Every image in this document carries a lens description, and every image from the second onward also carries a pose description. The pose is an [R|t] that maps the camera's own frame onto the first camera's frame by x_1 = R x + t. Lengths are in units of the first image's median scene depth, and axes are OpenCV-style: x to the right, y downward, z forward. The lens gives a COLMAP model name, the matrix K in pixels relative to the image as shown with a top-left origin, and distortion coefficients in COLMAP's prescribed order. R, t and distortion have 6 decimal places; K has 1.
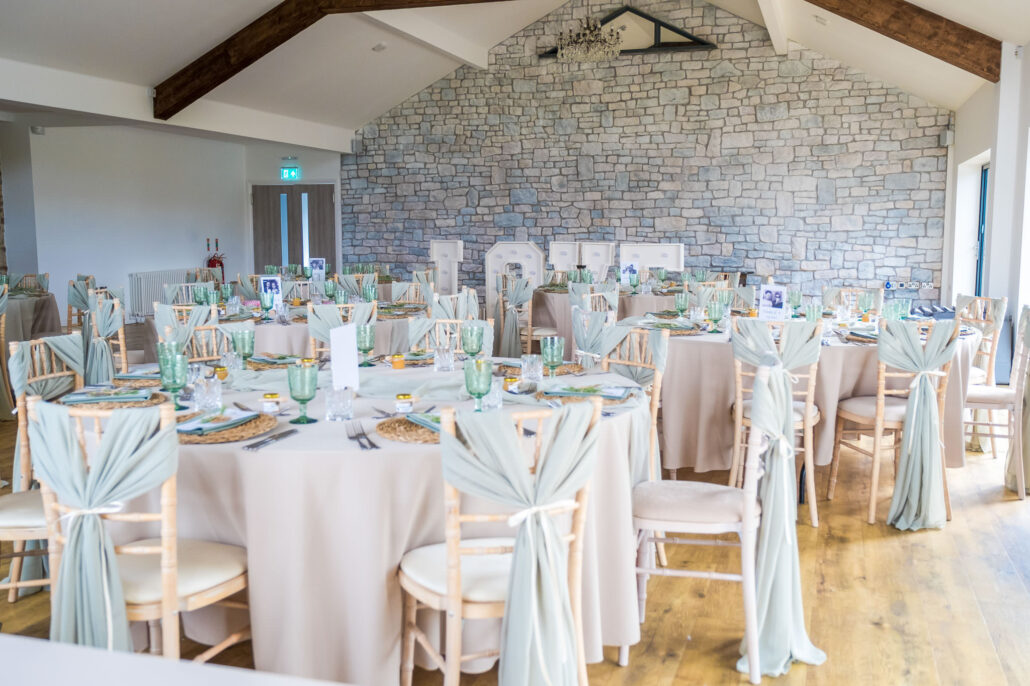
lens RADIAL K [[1009.0, 0, 515.1], [0, 1009.0, 341.8], [0, 0, 1]] dist [0.008875, 0.000000]
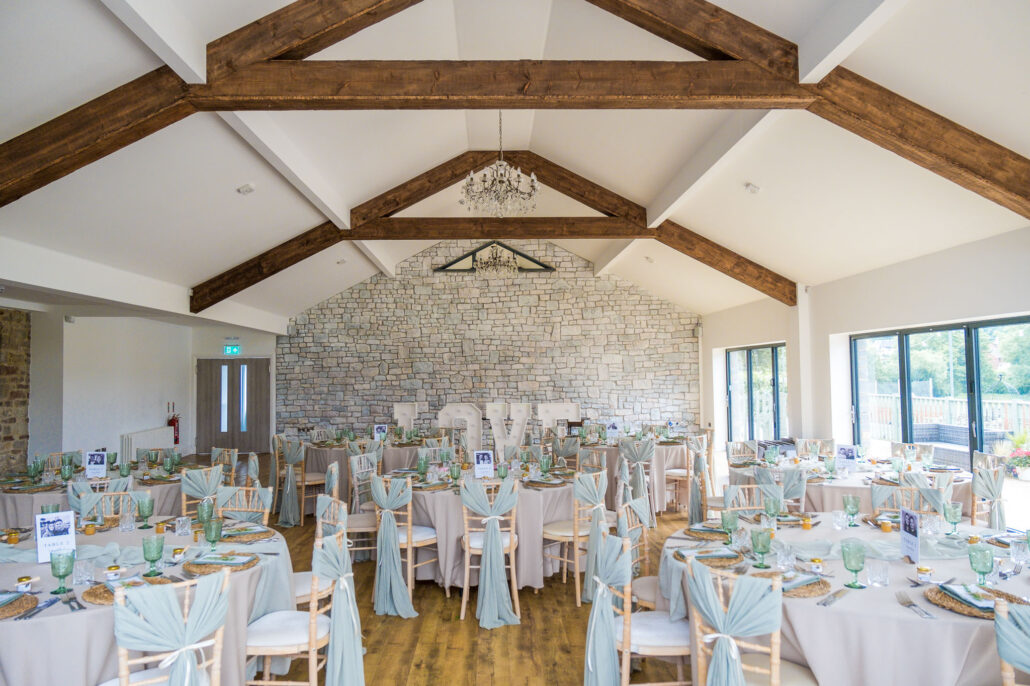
lens RADIAL K [[707.5, 0, 515.2], [0, 707.5, 344.1], [0, 0, 1]] dist [-0.024591, -0.001385]
pose [[0.940471, 0.004818, 0.339839, -0.215282], [0.048521, 0.987755, -0.148279, -0.026424], [-0.336392, 0.155942, 0.928721, 0.048934]]
